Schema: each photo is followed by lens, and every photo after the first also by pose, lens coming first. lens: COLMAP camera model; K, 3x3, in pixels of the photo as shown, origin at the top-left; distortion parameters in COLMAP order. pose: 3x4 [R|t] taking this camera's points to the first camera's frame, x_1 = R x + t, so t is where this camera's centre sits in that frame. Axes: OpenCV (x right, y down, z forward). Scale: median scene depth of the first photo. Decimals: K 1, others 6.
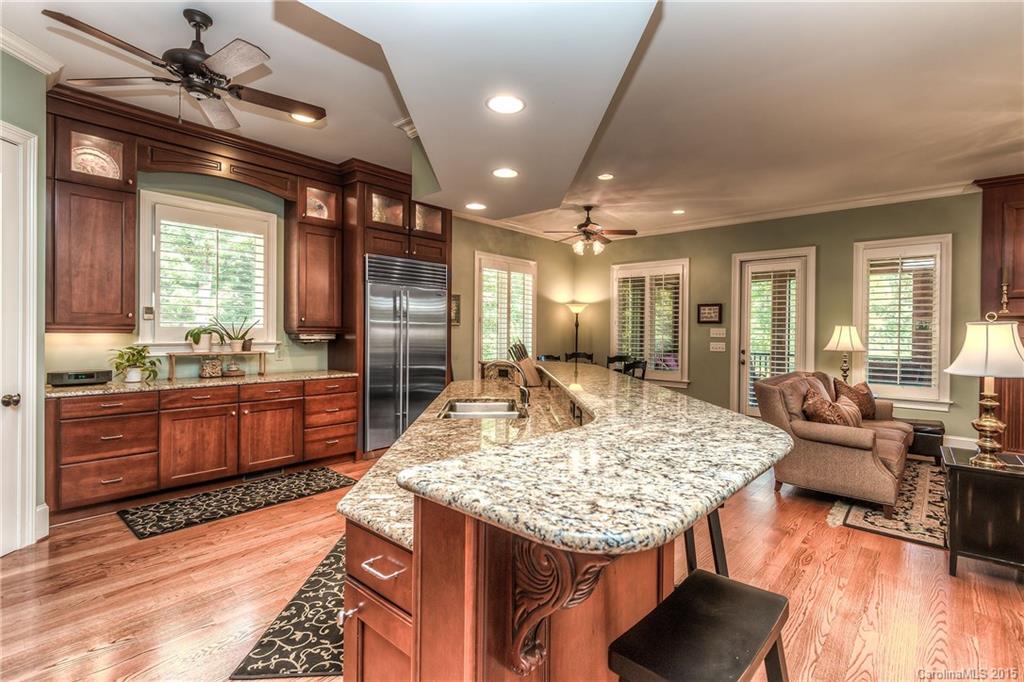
lens RADIAL K [[469.0, 0, 512.1], [0, 469.0, 336.7], [0, 0, 1]] dist [-0.001316, -0.000351]
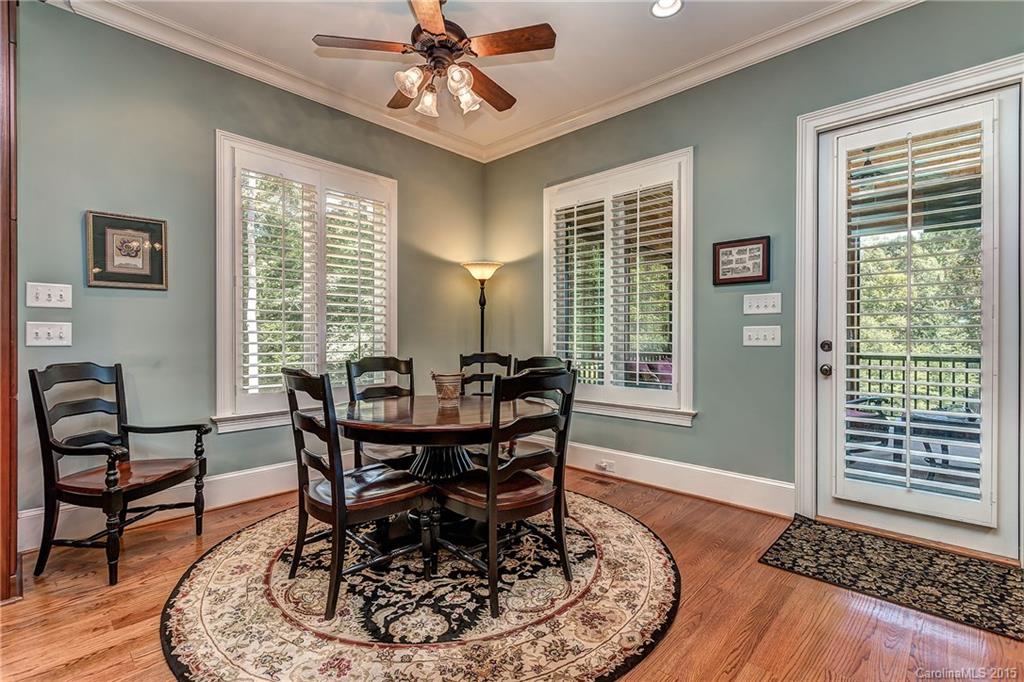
lens RADIAL K [[469.0, 0, 512.1], [0, 469.0, 336.7], [0, 0, 1]] dist [-0.001316, -0.000351]
pose [[0.998848, -0.014589, 0.045714, 0.170652], [0.014845, 0.999876, -0.005270, 0.019783], [-0.045631, 0.005942, 0.998941, 0.529095]]
